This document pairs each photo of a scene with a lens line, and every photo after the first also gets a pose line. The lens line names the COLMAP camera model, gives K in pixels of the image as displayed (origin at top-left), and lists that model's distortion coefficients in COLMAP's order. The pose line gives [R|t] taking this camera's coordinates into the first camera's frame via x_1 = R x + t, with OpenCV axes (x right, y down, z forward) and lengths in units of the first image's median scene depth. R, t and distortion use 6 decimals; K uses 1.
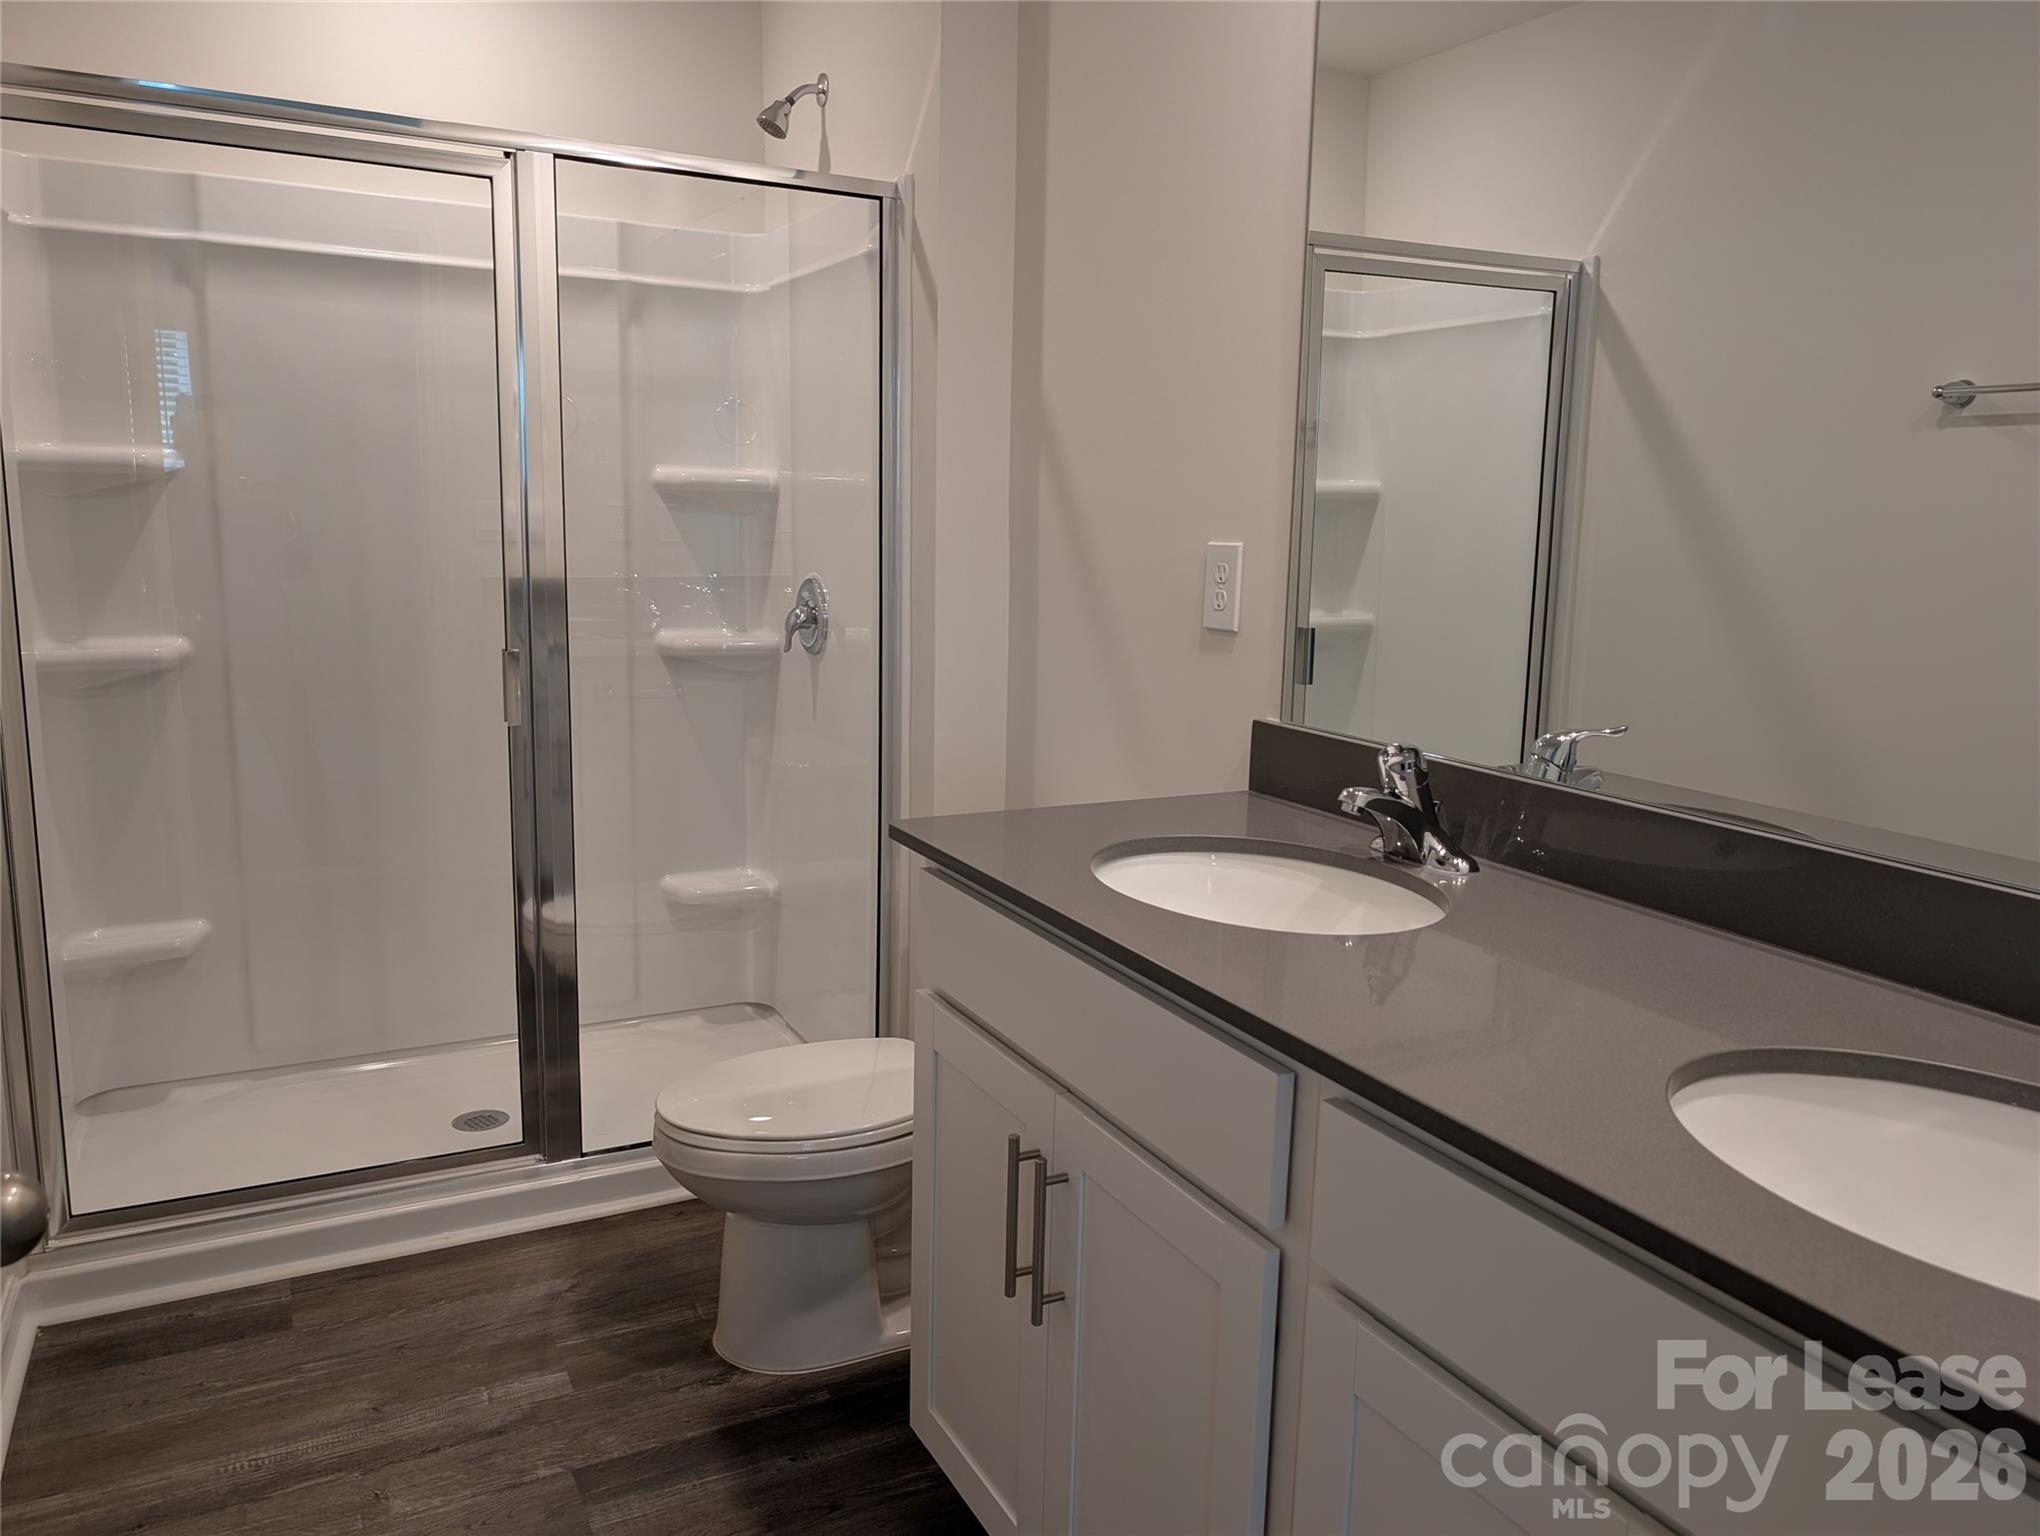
lens RADIAL K [[1453.8, 0, 1016.0], [0, 1453.8, 754.3], [0, 0, 1]] dist [-0.002471, -0.002509]
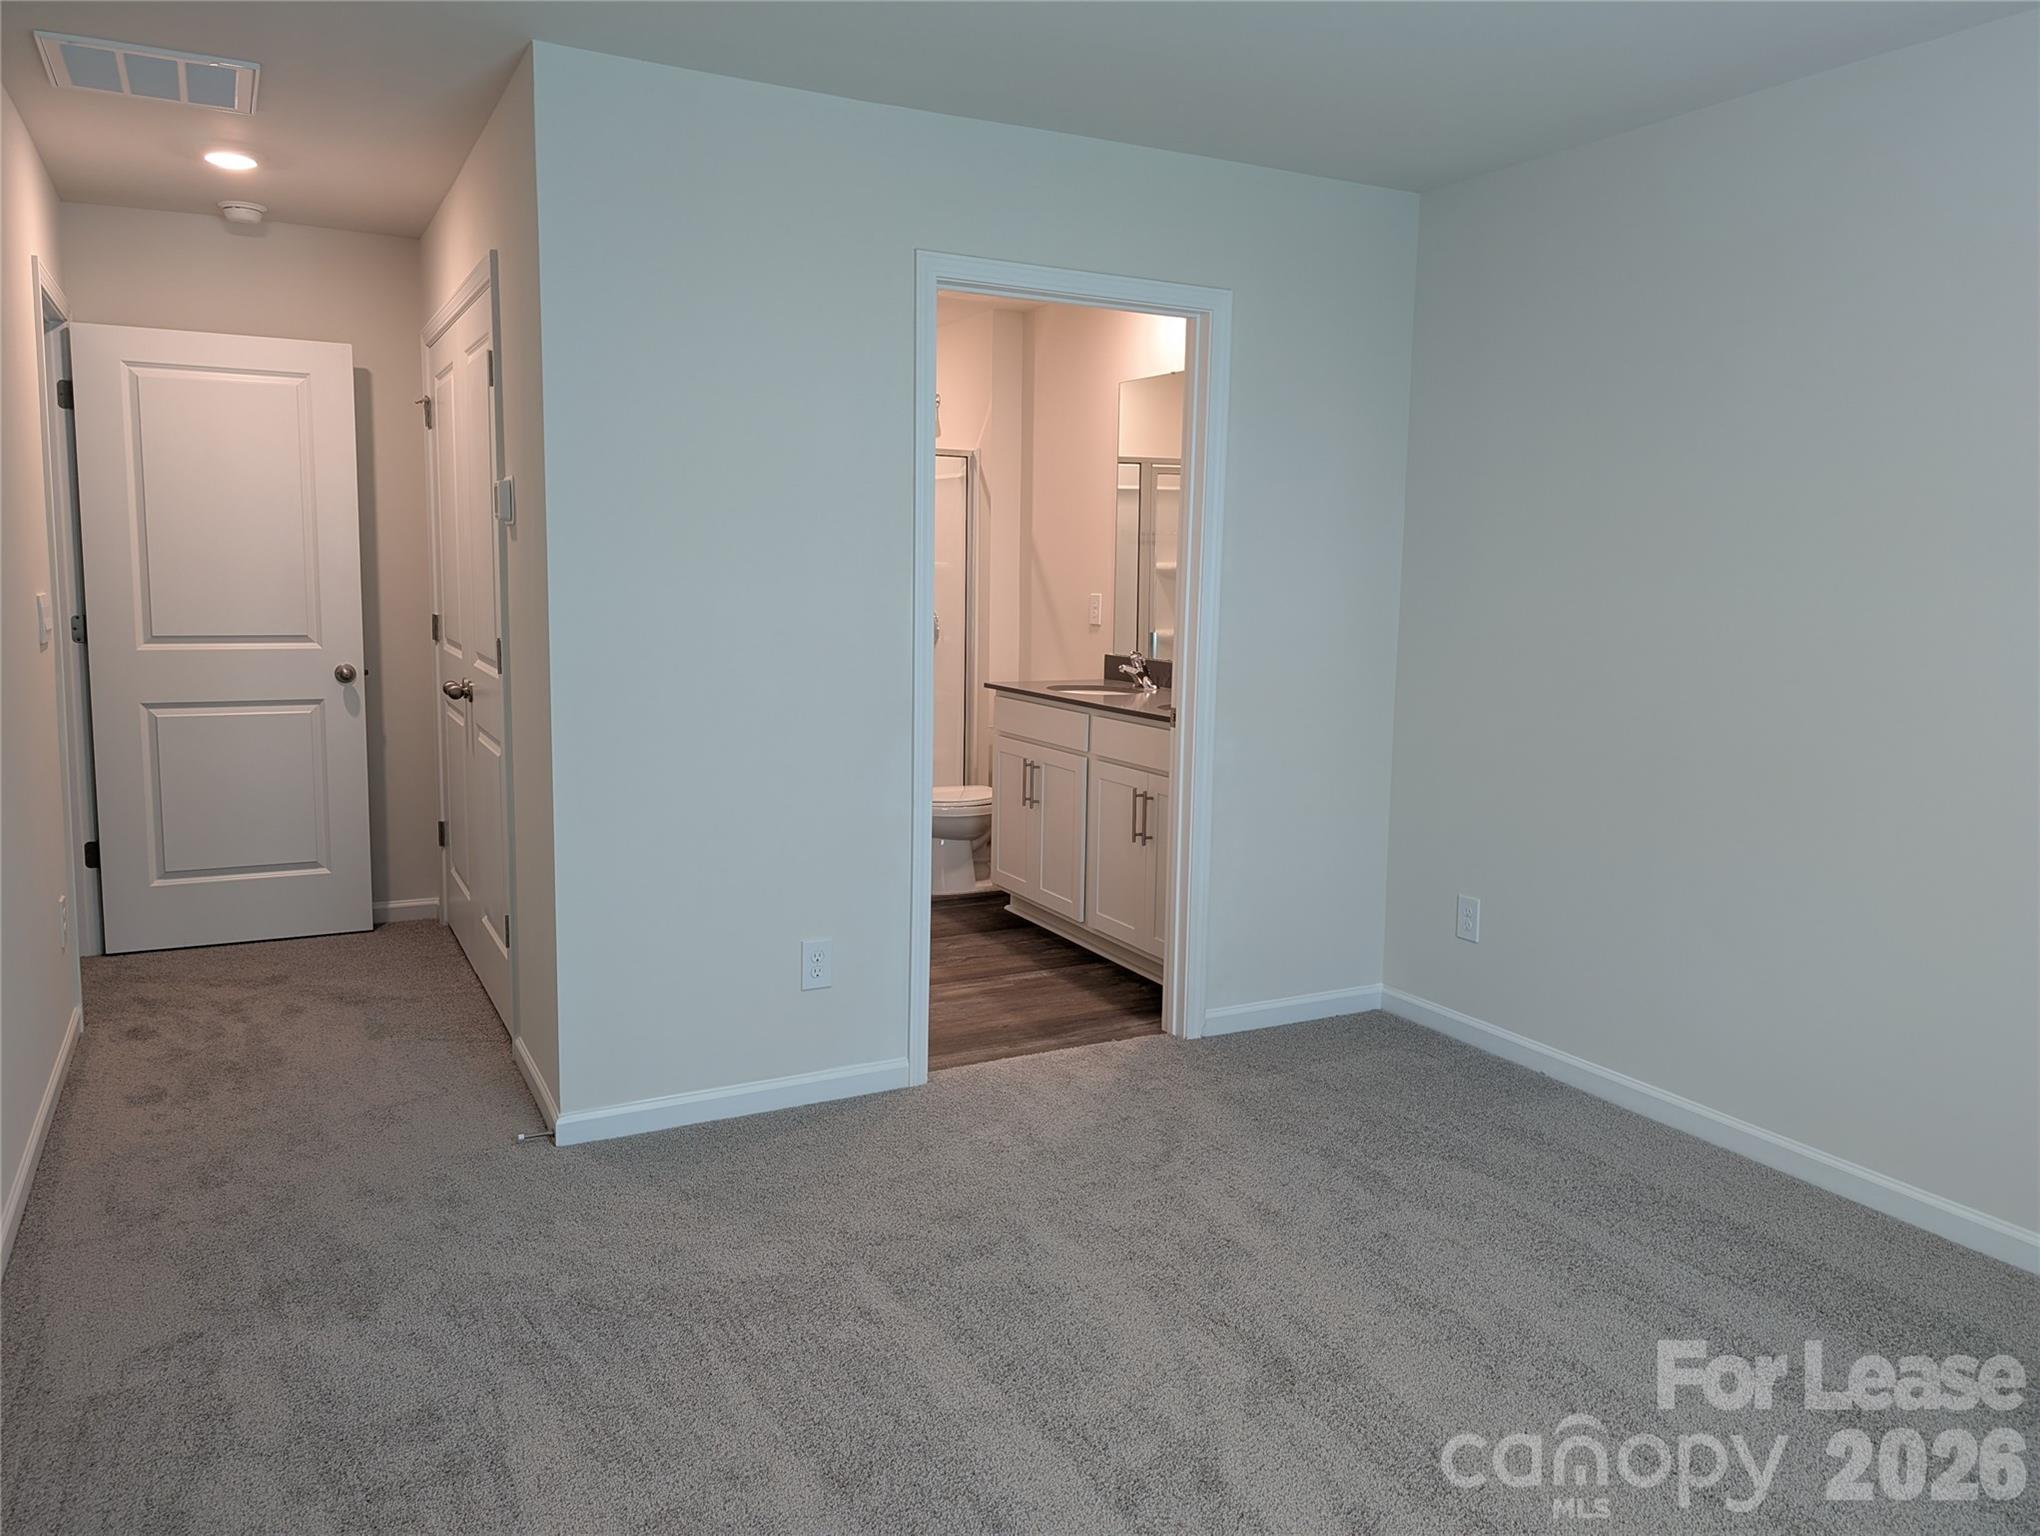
lens RADIAL K [[1453.8, 0, 1016.0], [0, 1453.8, 754.3], [0, 0, 1]] dist [-0.002471, -0.002509]
pose [[0.999928, -0.011670, -0.002872, -0.007342], [0.011614, 0.999753, -0.018930, 0.180666], [0.003093, 0.018895, 0.999817, -1.507587]]
